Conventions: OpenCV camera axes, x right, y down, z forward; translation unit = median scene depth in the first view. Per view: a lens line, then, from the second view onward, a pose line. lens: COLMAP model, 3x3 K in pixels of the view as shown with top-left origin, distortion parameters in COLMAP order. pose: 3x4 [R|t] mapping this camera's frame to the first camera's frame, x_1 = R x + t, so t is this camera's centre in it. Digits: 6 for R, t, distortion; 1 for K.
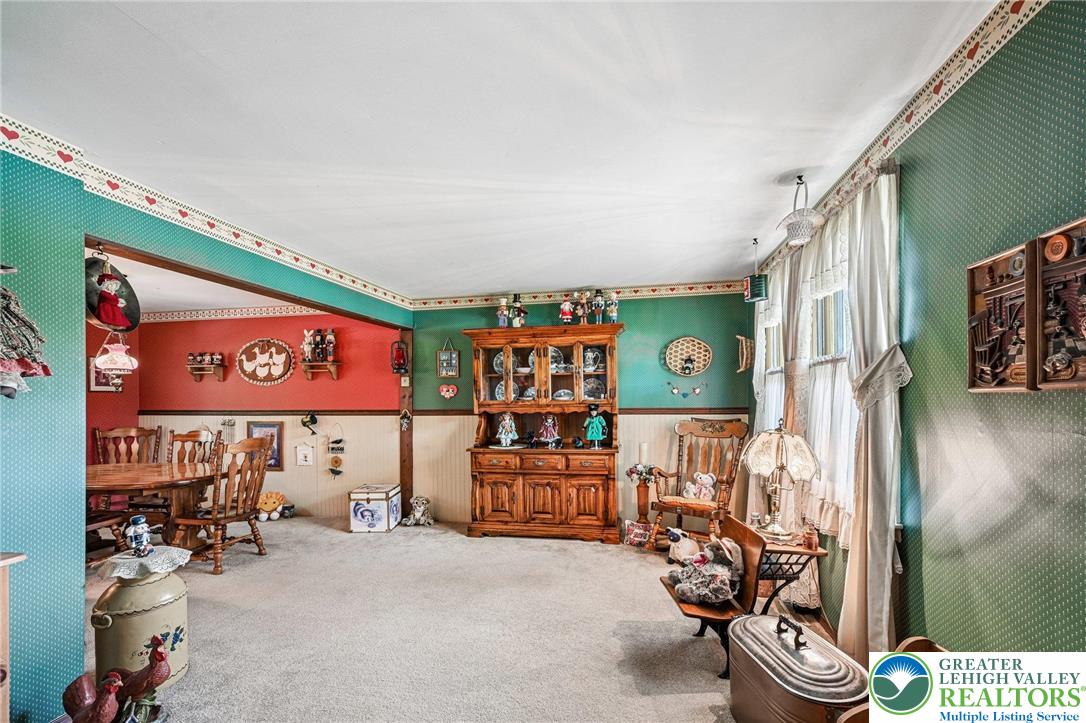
lens RADIAL K [[484.2, 0, 550.8], [0, 484.2, 398.6], [0, 0, 1]] dist [0.012511, 0.000680]
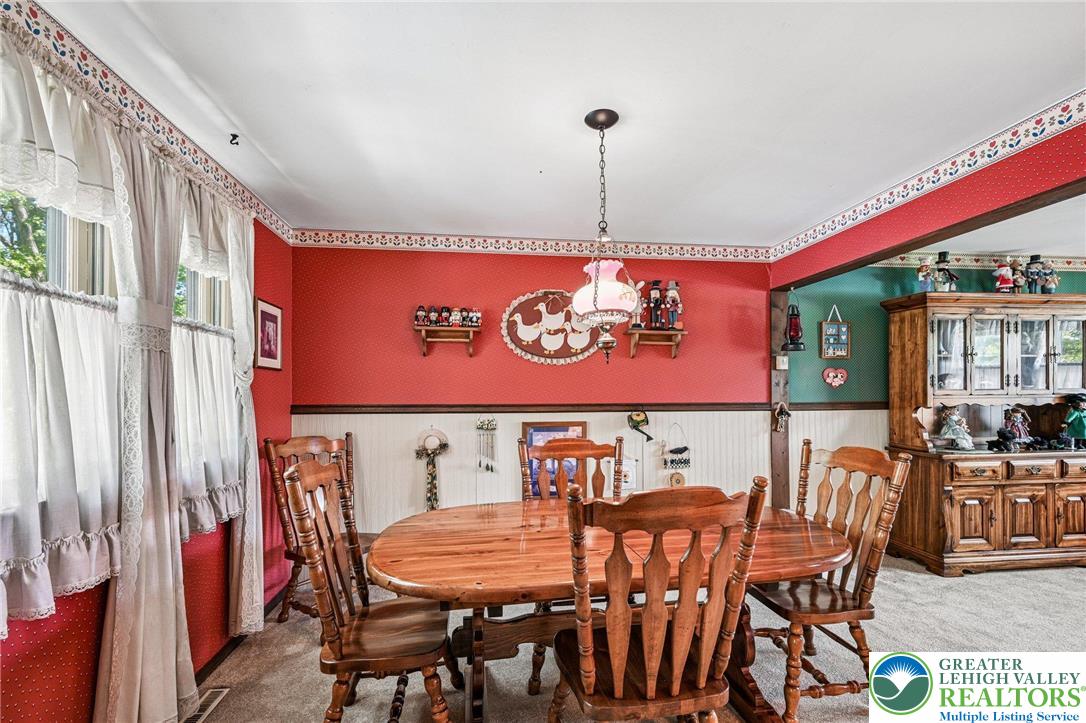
lens RADIAL K [[477.7, 0, 546.2], [0, 477.7, 382.0], [0, 0, 1]] dist [0.002196, 0.000224]
pose [[0.944069, 0.011094, 0.329562, -0.829648], [-0.004191, 0.999757, -0.021648, 0.009478], [-0.329722, 0.019056, 0.943886, 0.440813]]
